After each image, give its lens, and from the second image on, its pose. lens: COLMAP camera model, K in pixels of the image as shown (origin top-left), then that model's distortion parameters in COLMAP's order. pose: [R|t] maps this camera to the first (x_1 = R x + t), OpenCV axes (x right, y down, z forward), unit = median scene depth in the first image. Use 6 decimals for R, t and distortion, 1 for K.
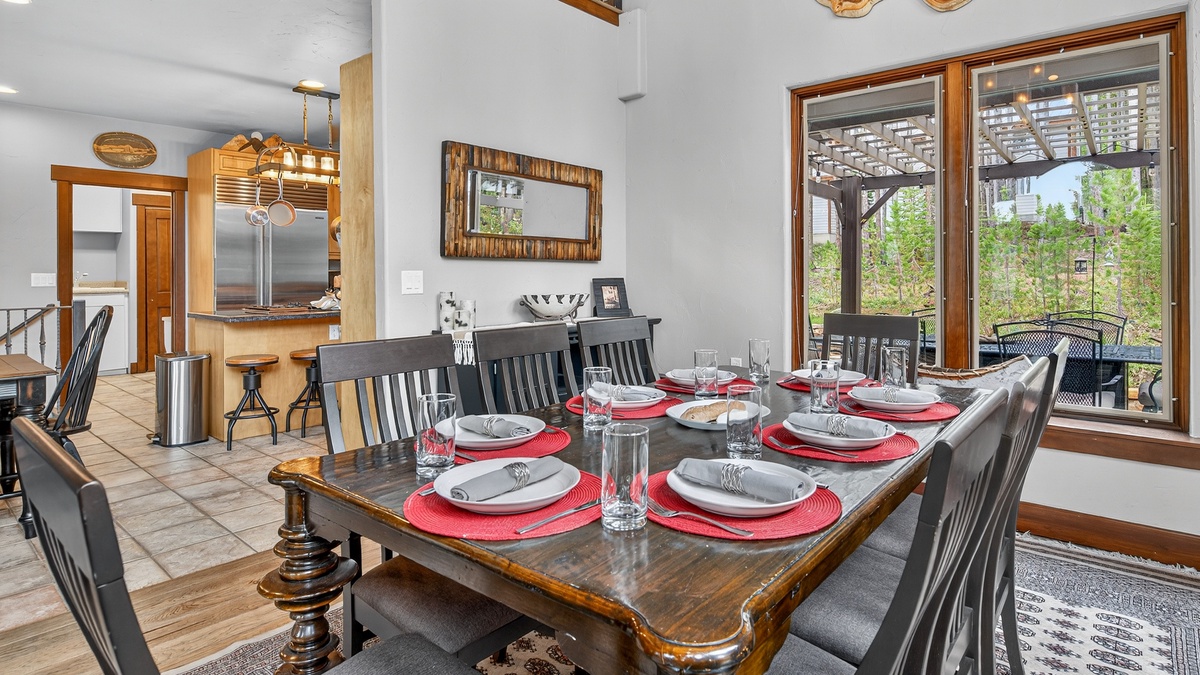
lens RADIAL K [[627.7, 0, 600.0], [0, 627.7, 337.5], [0, 0, 1]] dist [0.003933, 0.000409]
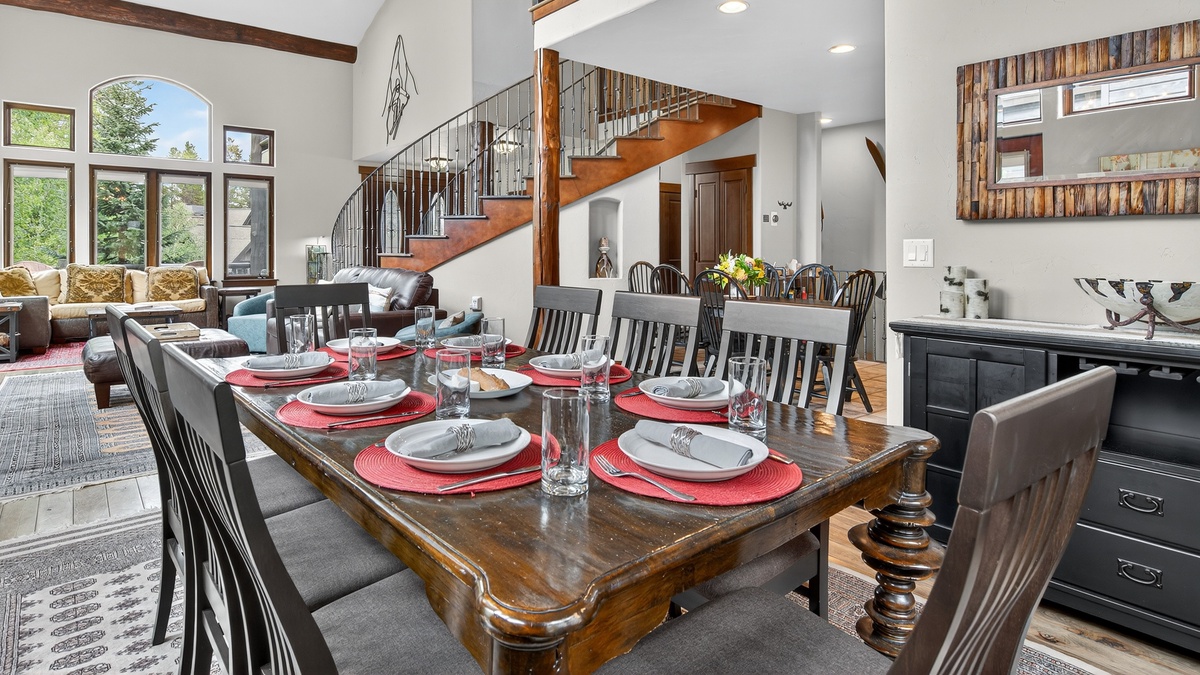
lens RADIAL K [[627.7, 0, 600.0], [0, 627.7, 337.5], [0, 0, 1]] dist [0.003933, 0.000409]
pose [[-0.118089, 0.148496, -0.981837, 0.578774], [-0.099087, 0.982058, 0.160447, -0.067506], [0.988047, 0.116234, -0.101257, 0.661130]]
